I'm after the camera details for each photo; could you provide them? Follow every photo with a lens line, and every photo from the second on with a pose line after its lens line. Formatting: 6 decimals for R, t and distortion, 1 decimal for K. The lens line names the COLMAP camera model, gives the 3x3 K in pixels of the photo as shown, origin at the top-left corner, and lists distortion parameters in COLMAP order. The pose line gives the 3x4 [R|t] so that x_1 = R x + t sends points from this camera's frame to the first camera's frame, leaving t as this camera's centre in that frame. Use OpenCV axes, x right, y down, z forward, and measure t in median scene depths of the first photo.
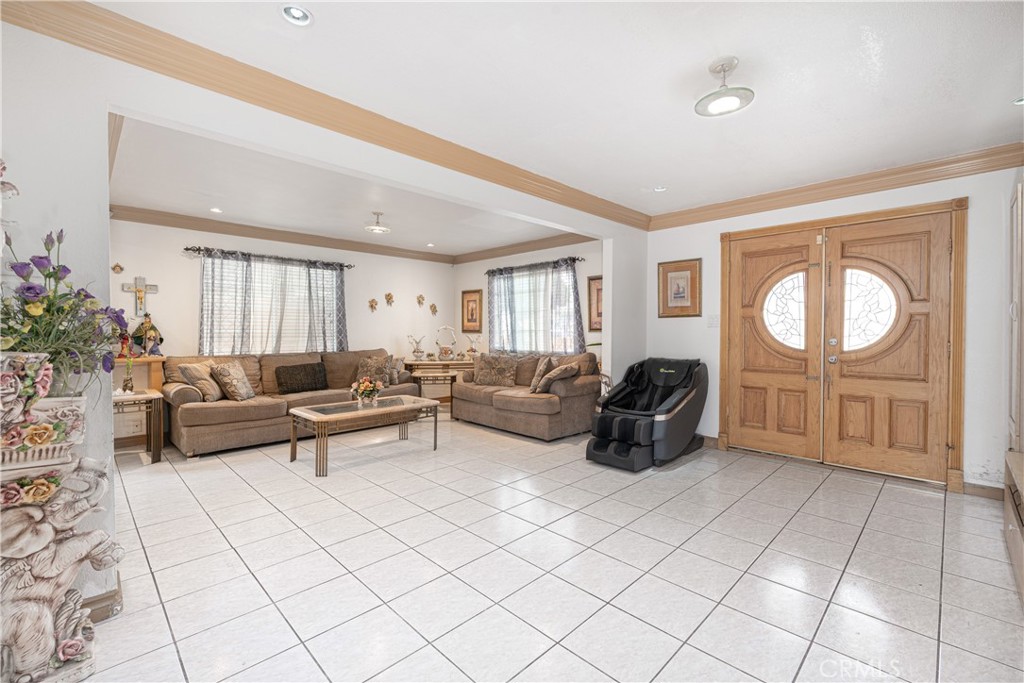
lens RADIAL K [[439.0, 0, 514.7], [0, 439.0, 337.5], [0, 0, 1]] dist [-0.001201, 0.000039]
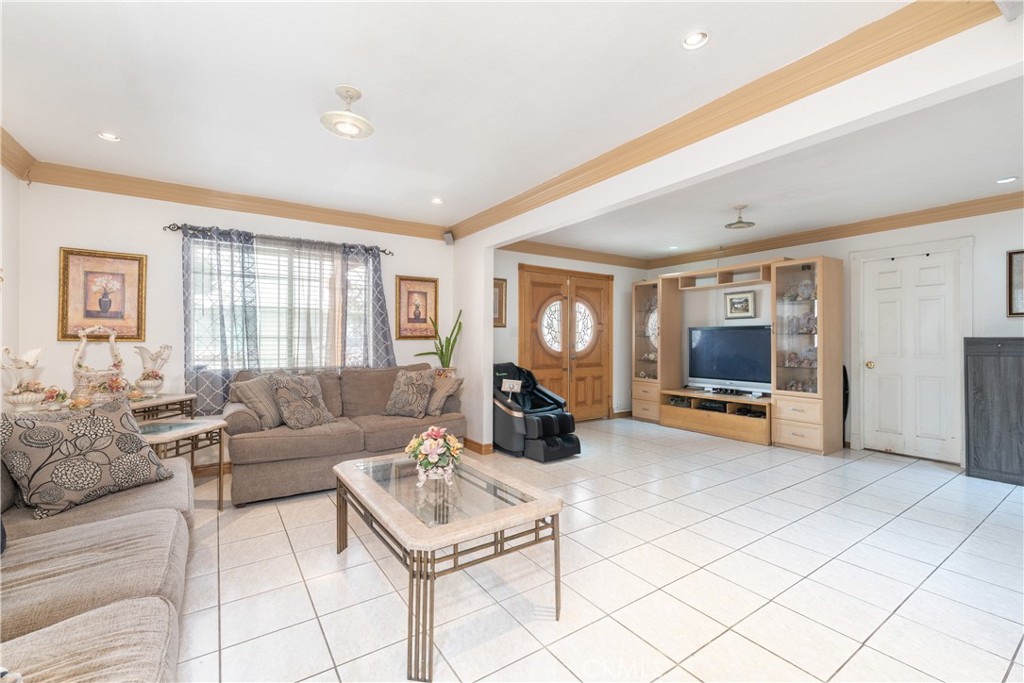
lens RADIAL K [[439.0, 0, 514.9], [0, 439.0, 340.0], [0, 0, 1]] dist [-0.001201, 0.000039]
pose [[0.185797, 0.001835, 0.982586, -0.845409], [0.011107, 0.999930, -0.003967, -0.008202], [-0.982525, 0.011651, 0.185763, 0.831650]]
